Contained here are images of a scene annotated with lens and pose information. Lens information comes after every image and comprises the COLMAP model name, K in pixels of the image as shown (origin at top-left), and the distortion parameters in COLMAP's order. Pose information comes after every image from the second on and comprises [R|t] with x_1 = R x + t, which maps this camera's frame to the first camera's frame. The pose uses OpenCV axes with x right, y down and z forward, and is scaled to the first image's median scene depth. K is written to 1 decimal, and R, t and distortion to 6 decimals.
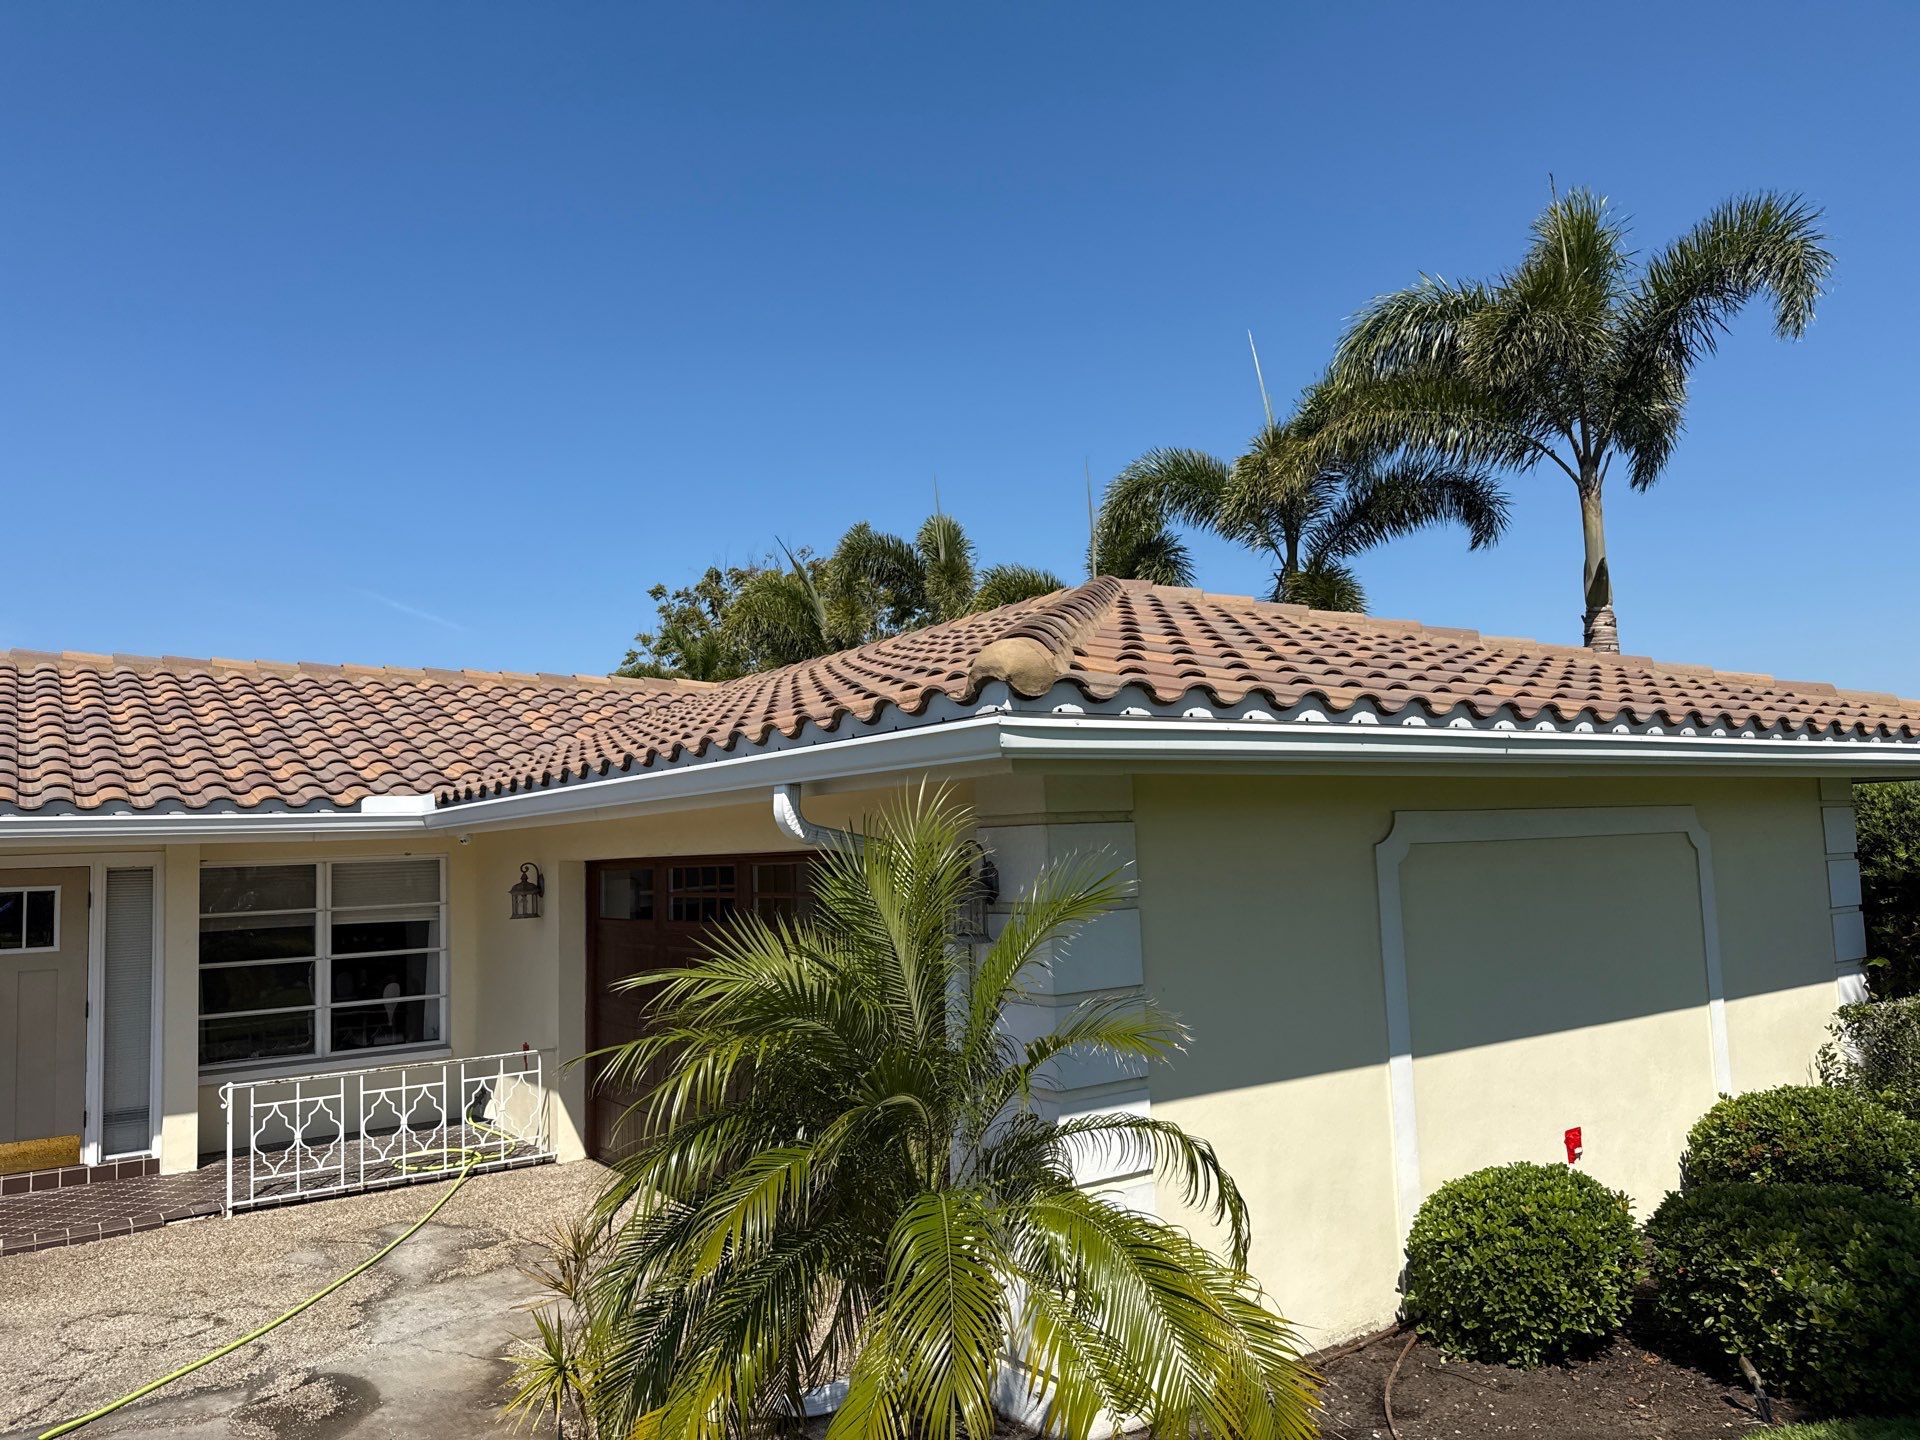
lens RADIAL K [[1346.3, 0, 961.6], [0, 1346.3, 717.6], [0, 0, 1]] dist [-0.007844, -0.005581]
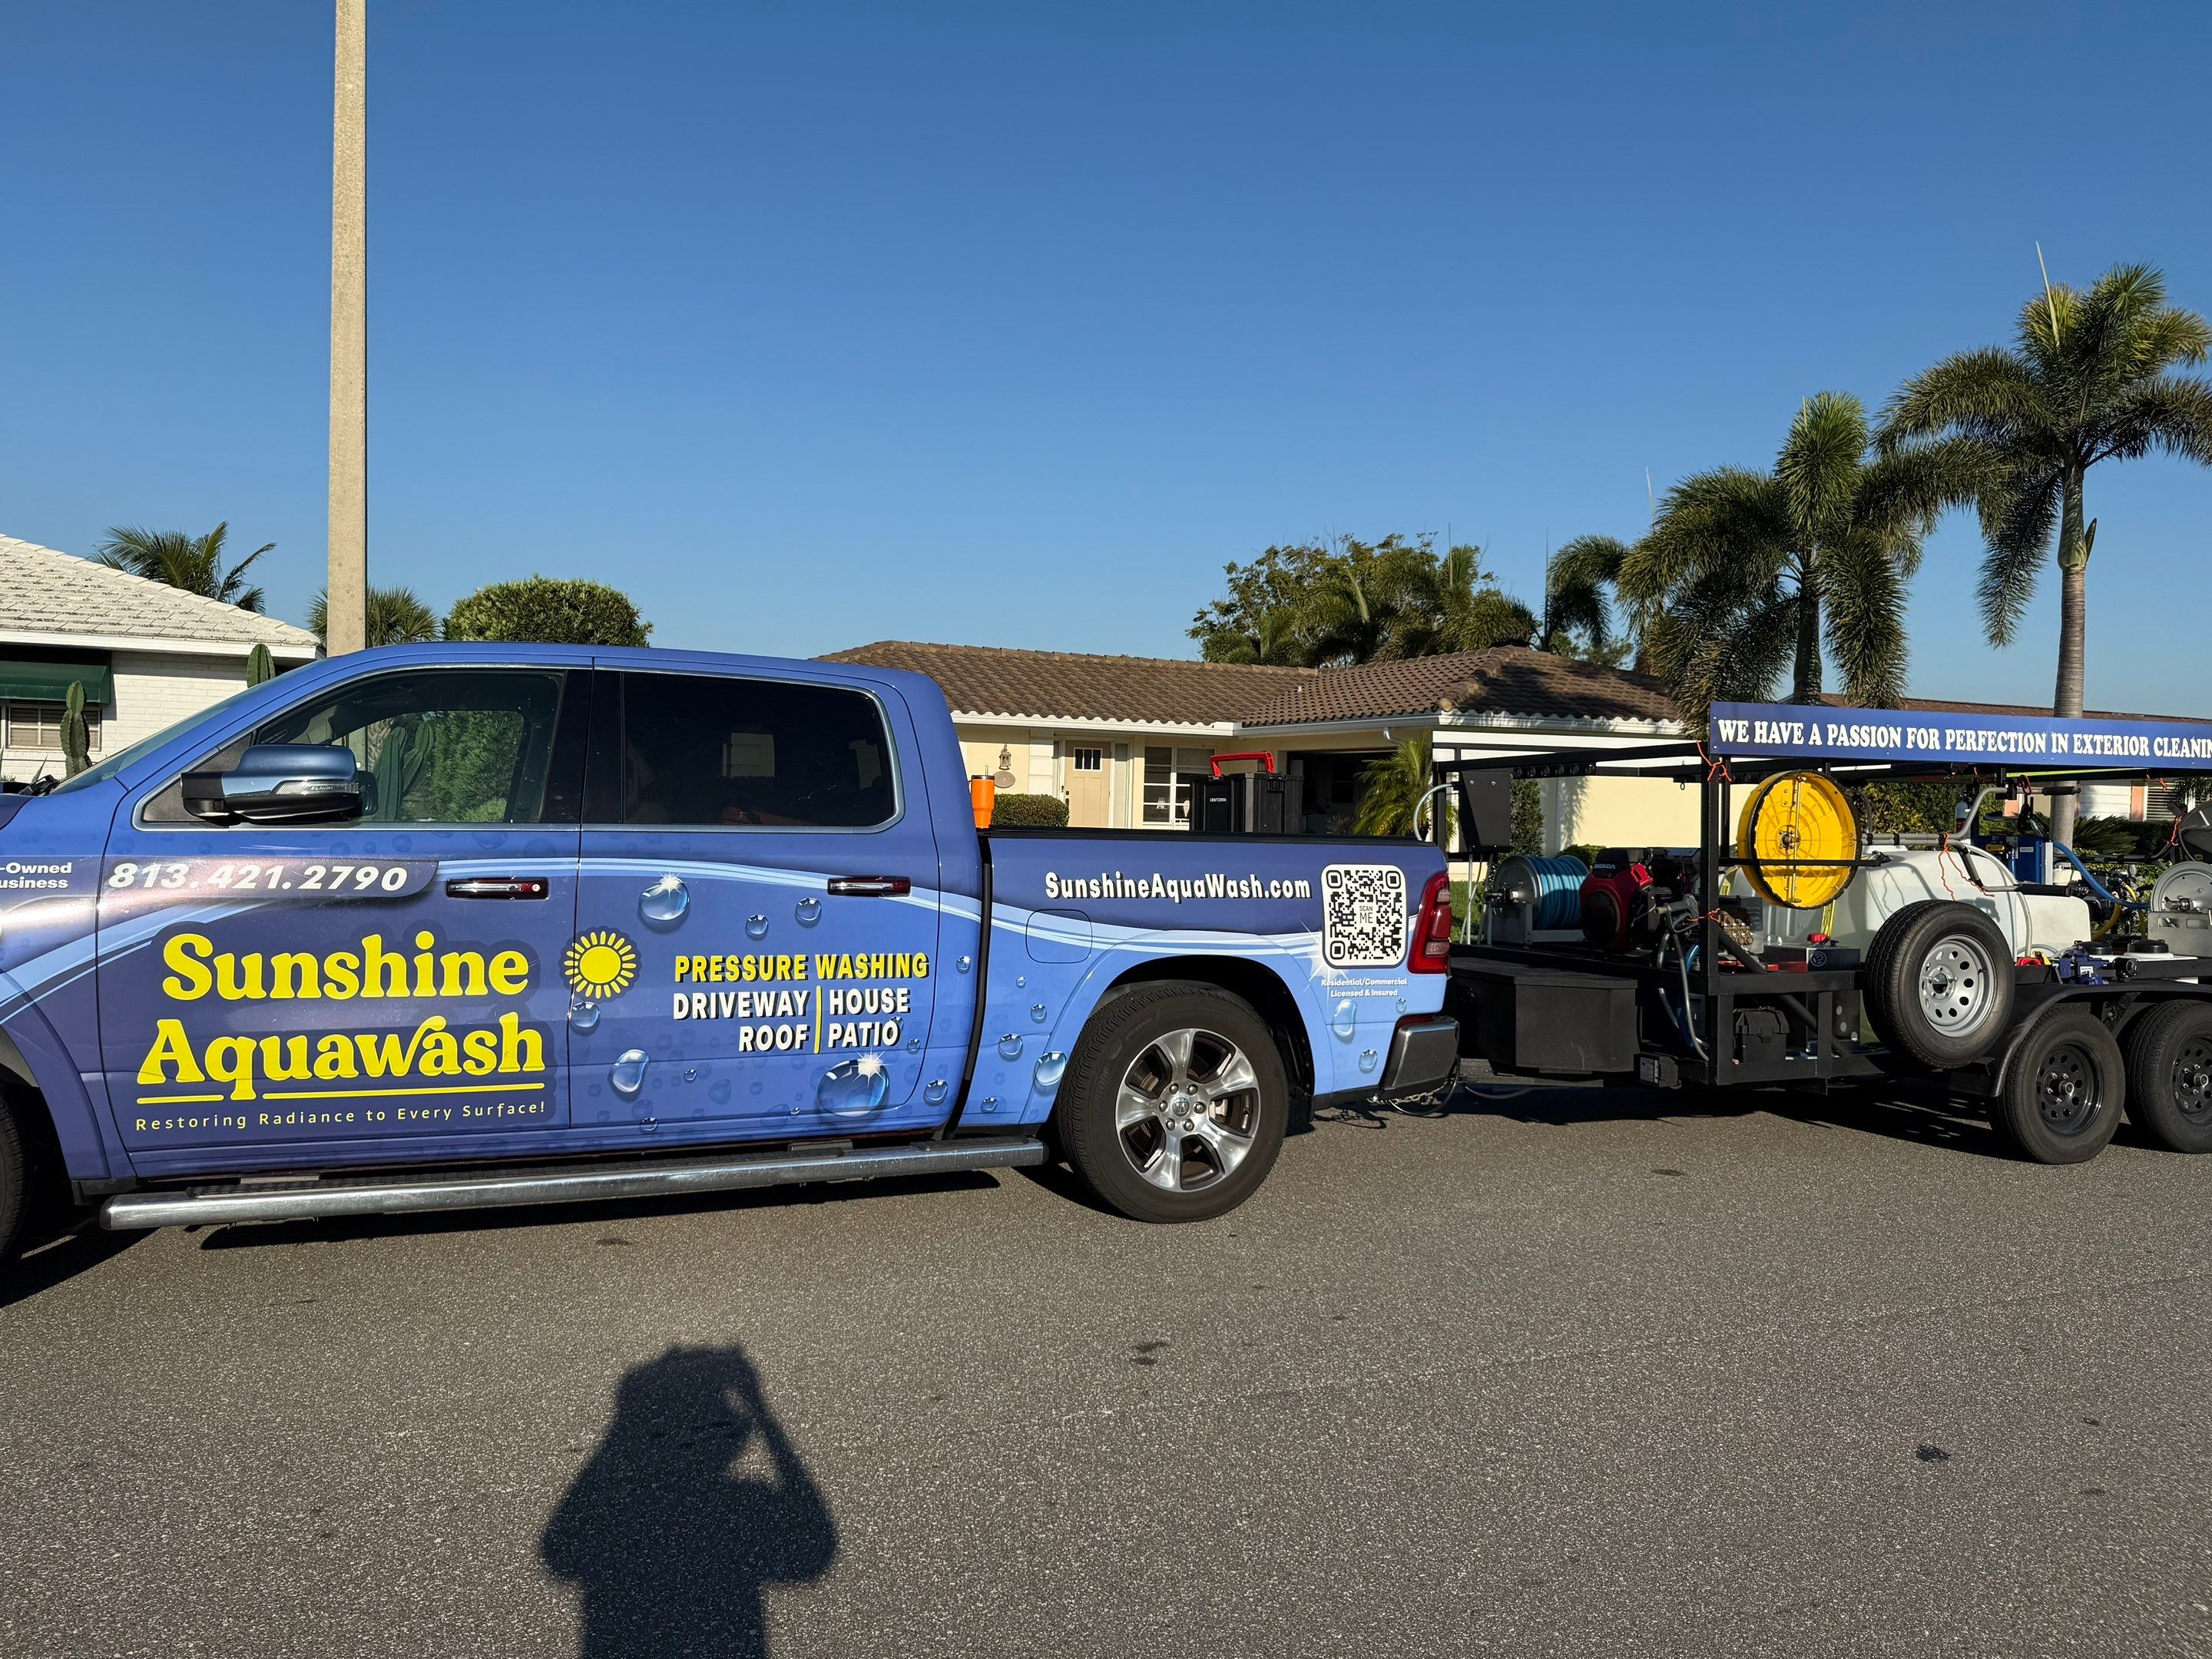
lens RADIAL K [[1538.3, 0, 1107.0], [0, 1538.3, 837.3], [0, 0, 1]] dist [0.114299, -0.158831]
pose [[0.970698, 0.075074, -0.228276, 0.072741], [-0.045799, 0.990331, 0.130945, -0.105778], [0.235899, -0.116654, 0.964750, -2.028199]]
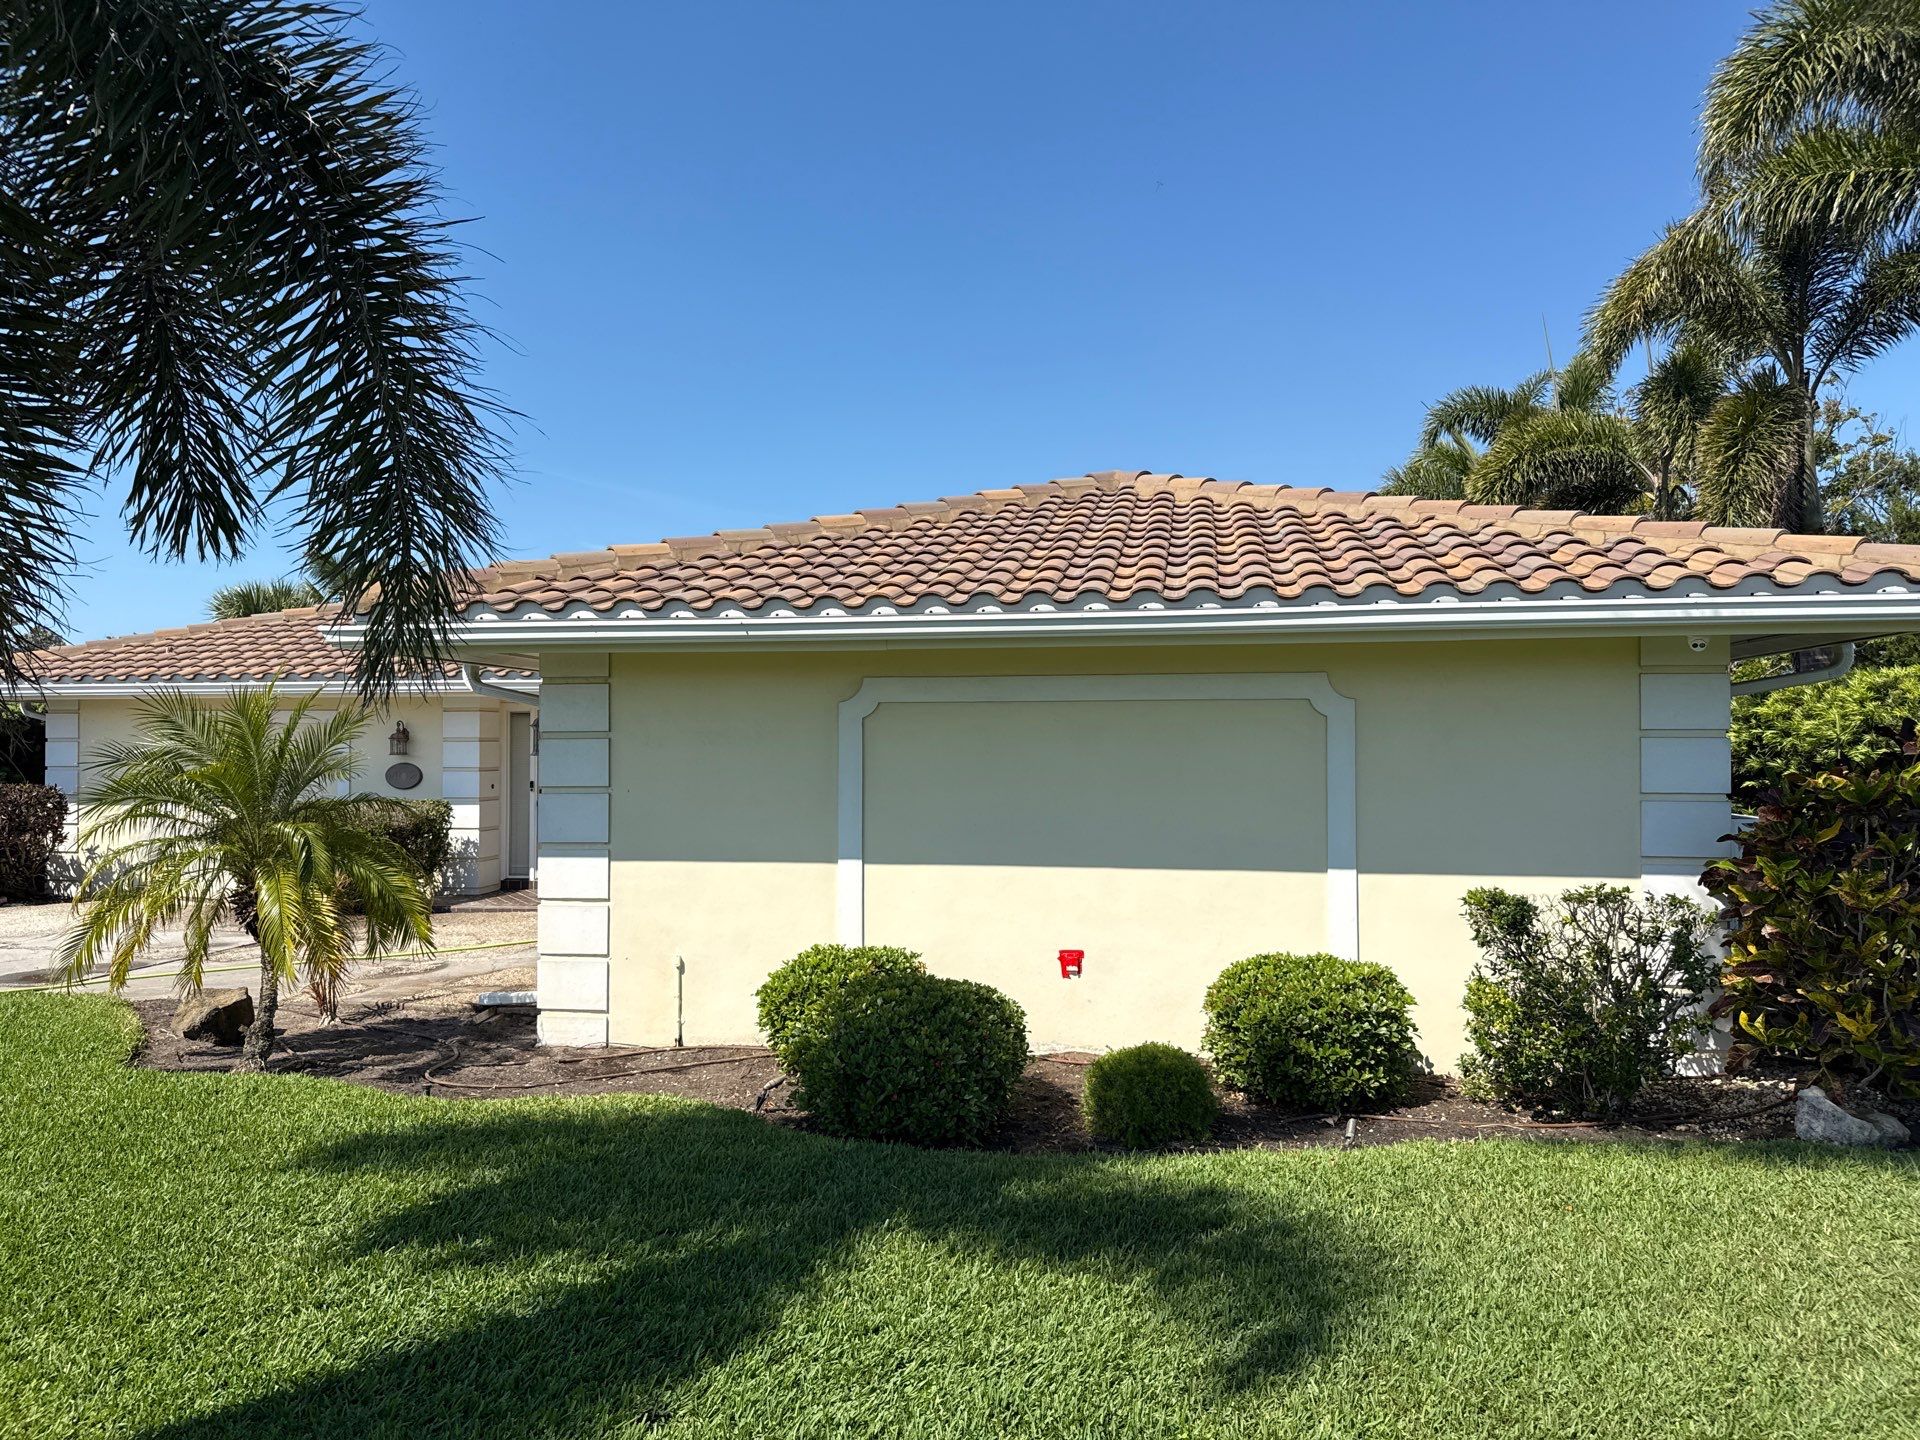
lens RADIAL K [[1335.2, 0, 960.9], [0, 1335.2, 726.8], [0, 0, 1]] dist [0.114299, -0.158831]
pose [[0.709908, 0.027400, -0.703762, 0.867309], [0.043540, 0.995624, 0.082683, 0.009671], [0.702948, -0.089339, 0.705608, 0.097842]]
